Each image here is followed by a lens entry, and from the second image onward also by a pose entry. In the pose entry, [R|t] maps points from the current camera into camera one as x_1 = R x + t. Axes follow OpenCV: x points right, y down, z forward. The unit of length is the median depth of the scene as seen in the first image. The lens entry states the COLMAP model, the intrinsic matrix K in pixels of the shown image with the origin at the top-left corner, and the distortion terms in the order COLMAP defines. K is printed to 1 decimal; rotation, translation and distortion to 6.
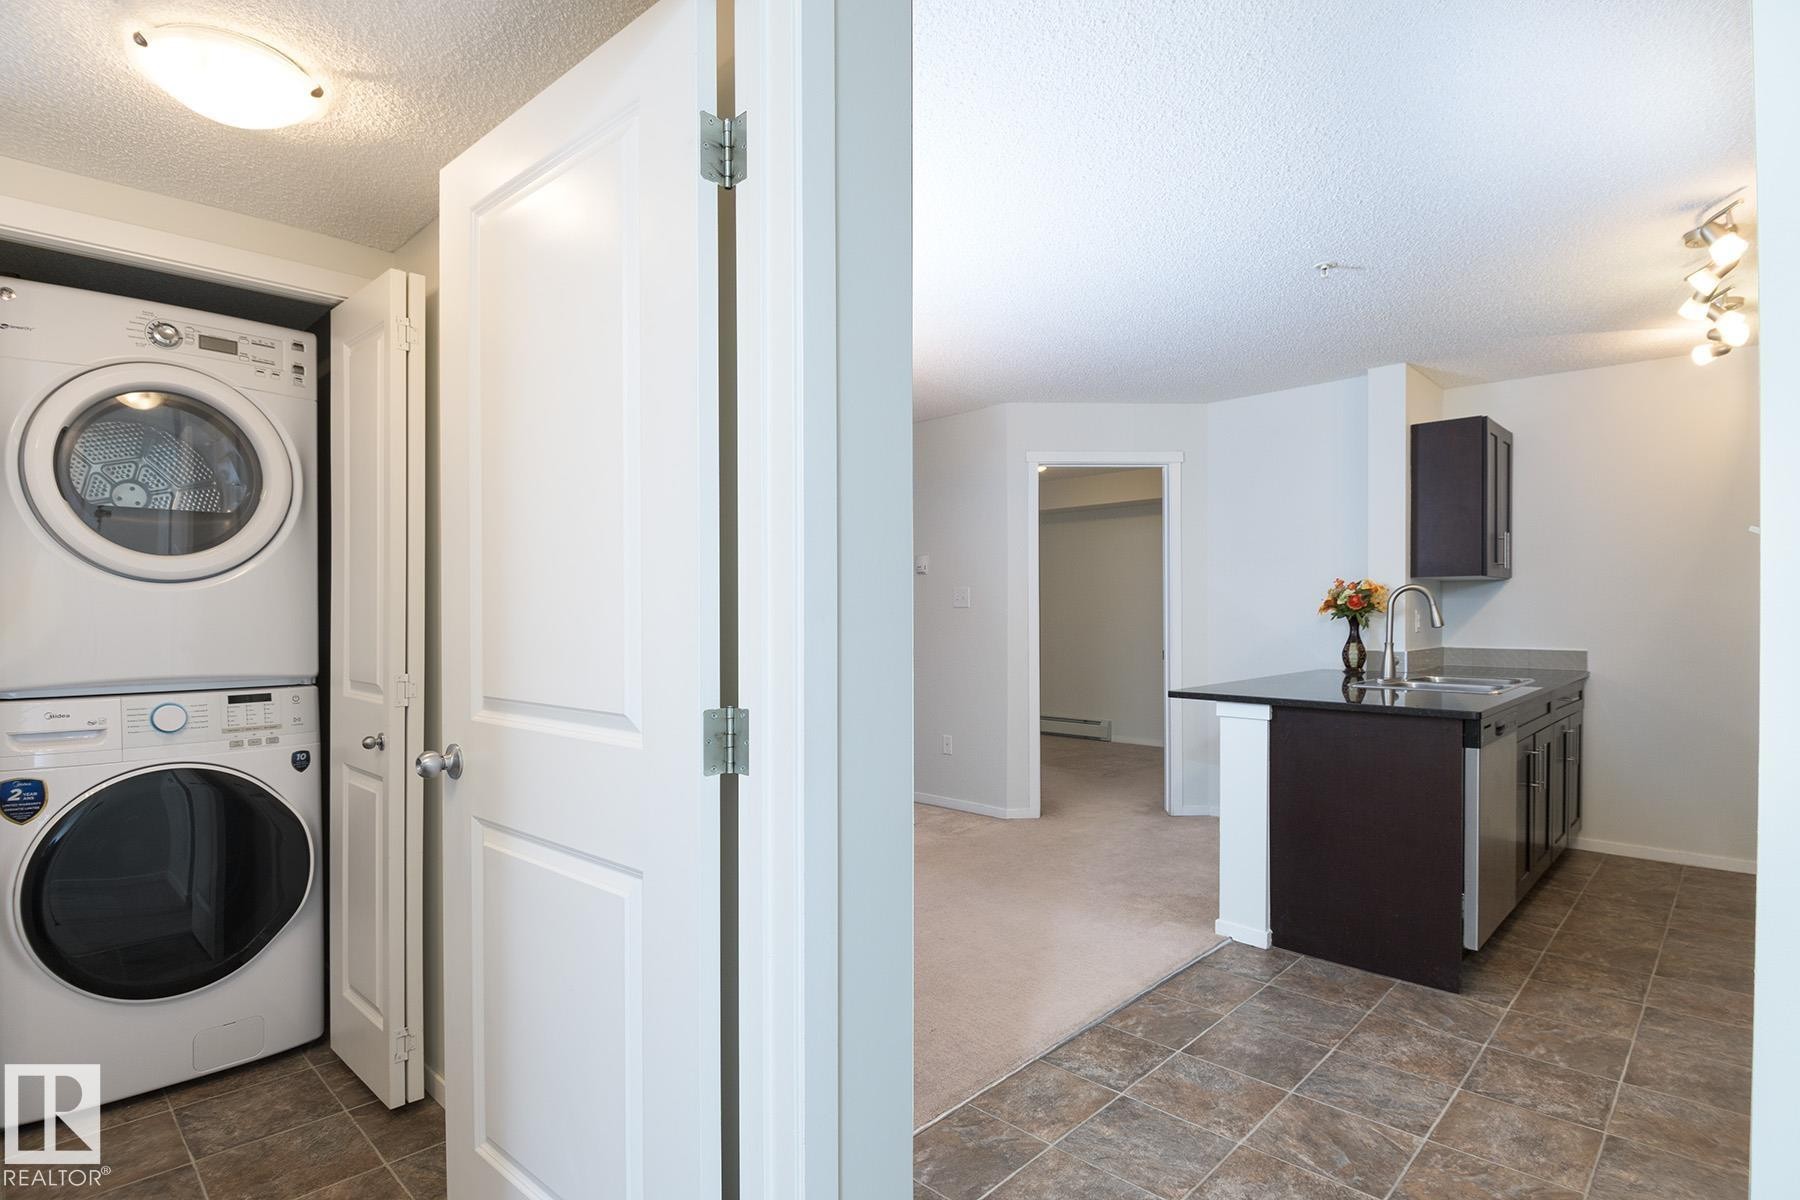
lens RADIAL K [[888.9, 0, 913.5], [0, 888.9, 626.6], [0, 0, 1]] dist [0.003485, -0.014641]
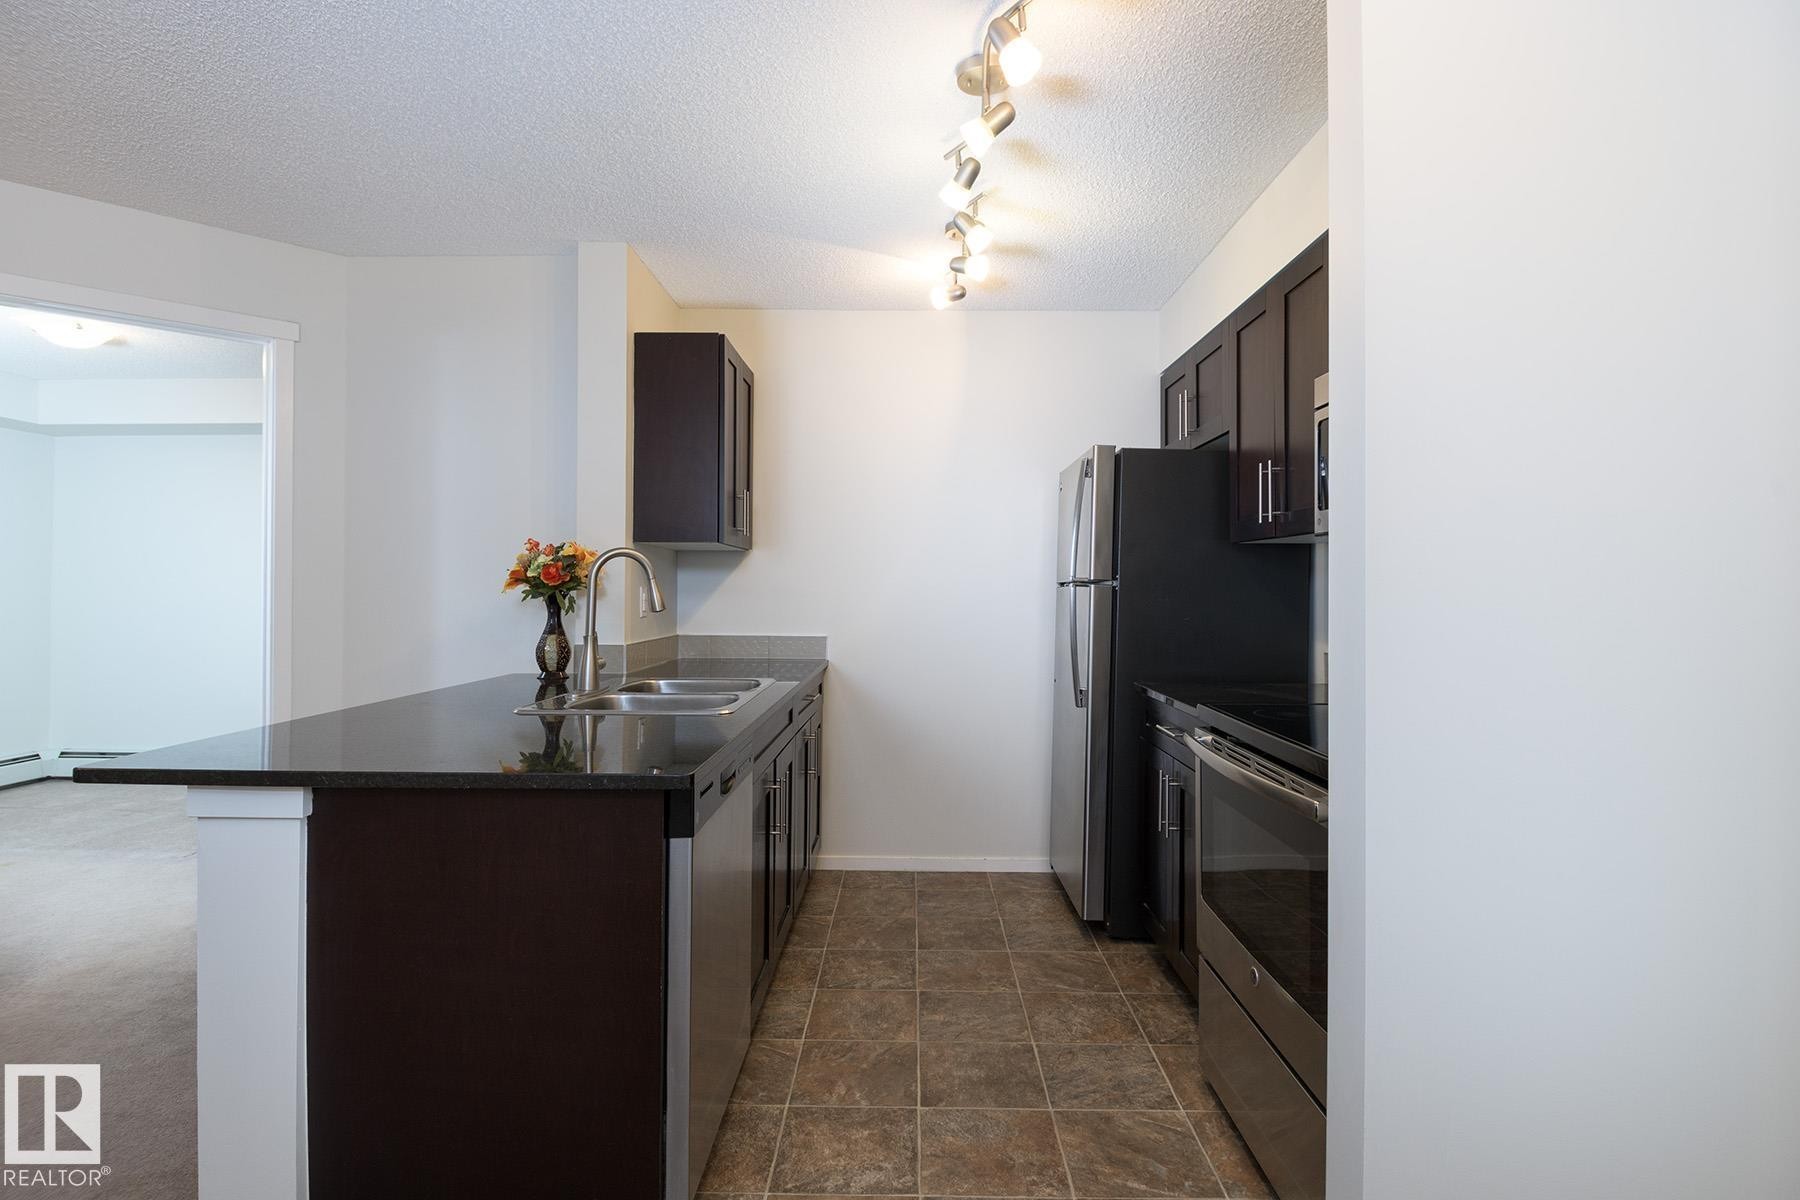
lens RADIAL K [[888.9, 0, 909.3], [0, 888.9, 591.5], [0, 0, 1]] dist [0.003485, -0.014641]
pose [[0.724985, 0.007924, 0.688719, 0.230761], [0.000043, 0.999933, -0.011550, -0.006855], [-0.688764, 0.008403, 0.724937, 0.328778]]
